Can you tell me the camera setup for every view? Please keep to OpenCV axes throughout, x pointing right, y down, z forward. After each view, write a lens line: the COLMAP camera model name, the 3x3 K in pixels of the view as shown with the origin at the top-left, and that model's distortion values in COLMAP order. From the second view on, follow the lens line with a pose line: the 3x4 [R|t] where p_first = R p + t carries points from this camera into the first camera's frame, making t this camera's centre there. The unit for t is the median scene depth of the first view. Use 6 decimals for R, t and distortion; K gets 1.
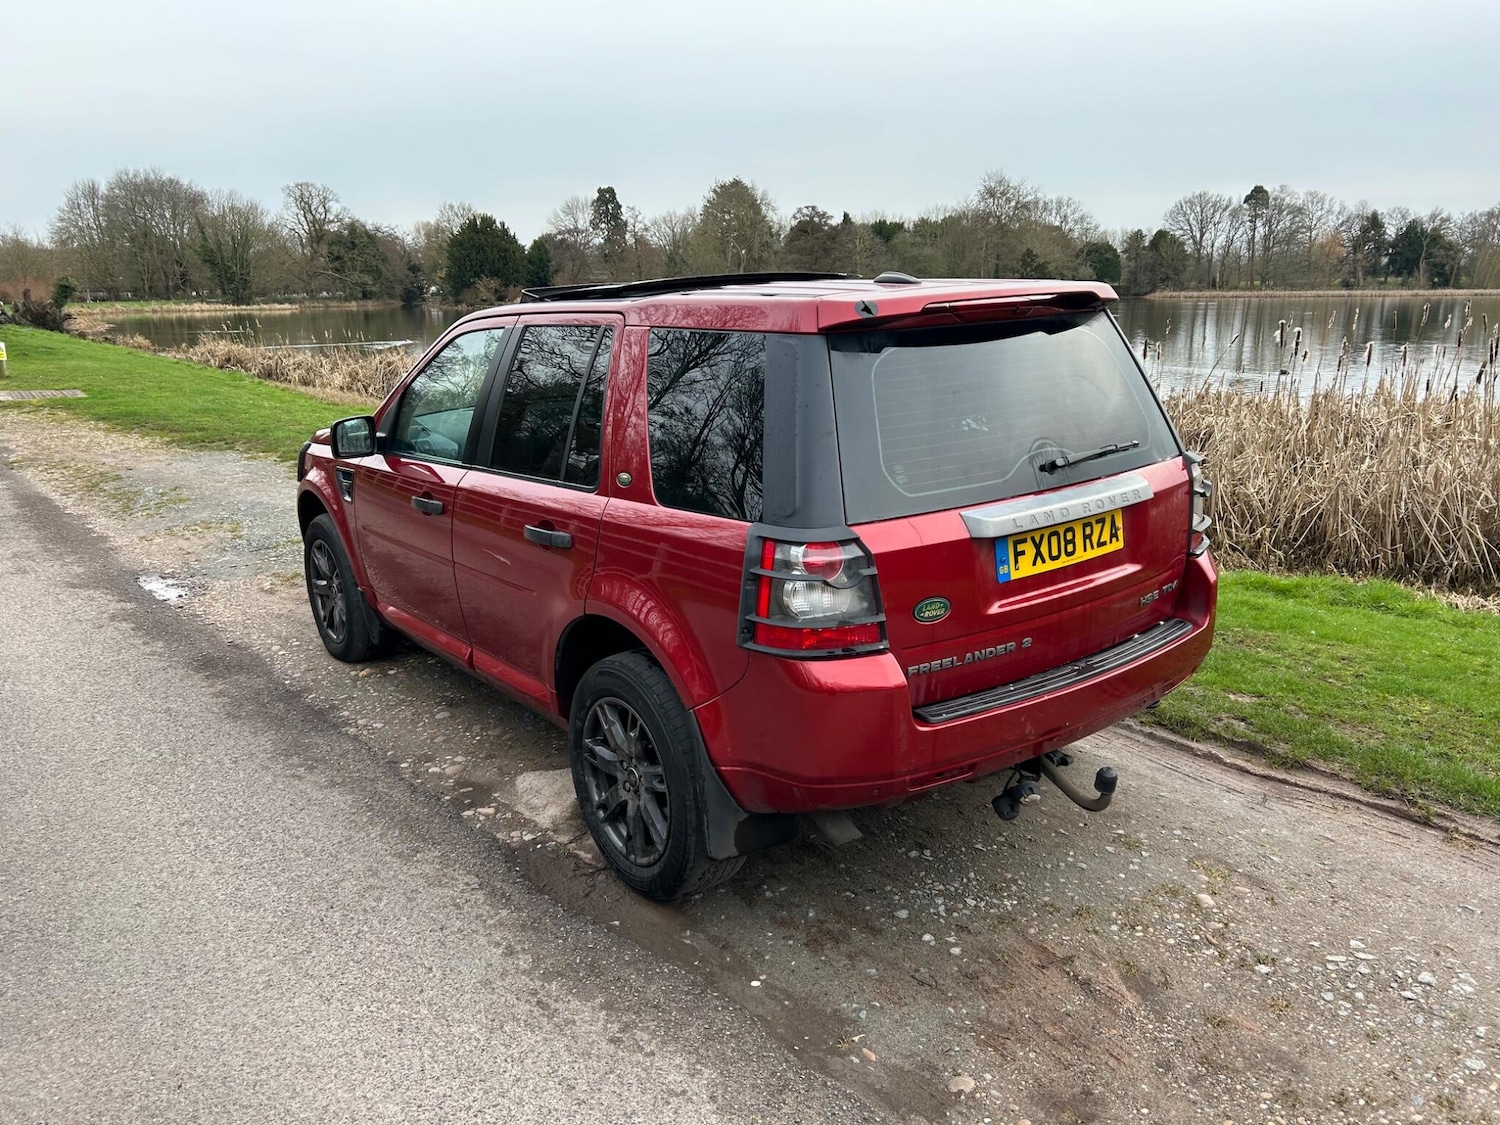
lens RADIAL K [[1102.5, 0, 742.8], [0, 1102.5, 560.1], [0, 0, 1]] dist [0.044592, -0.041493]
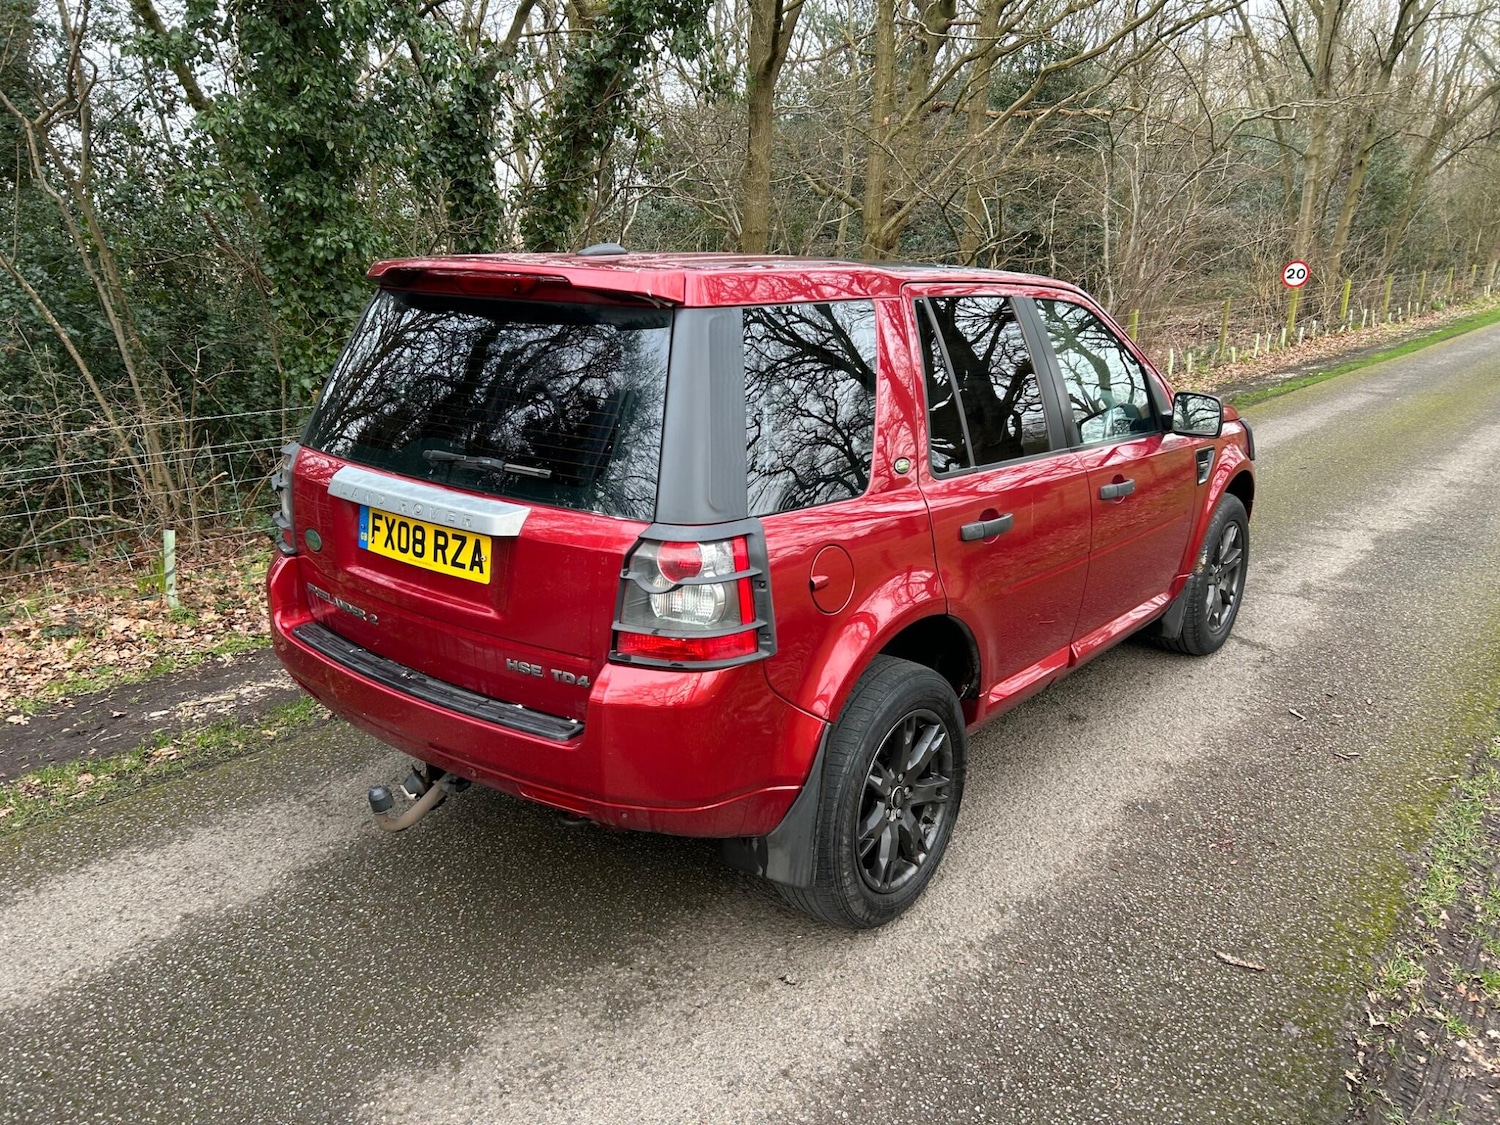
lens RADIAL K [[1094.4, 0, 756.7], [0, 1094.4, 563.4], [0, 0, 1]] dist [0.062516, -0.061397]
pose [[0.263046, 0.299036, -0.917270, 1.164746], [-0.269553, 0.935670, 0.227735, -0.272214], [0.926363, 0.187349, 0.326730, 0.925268]]
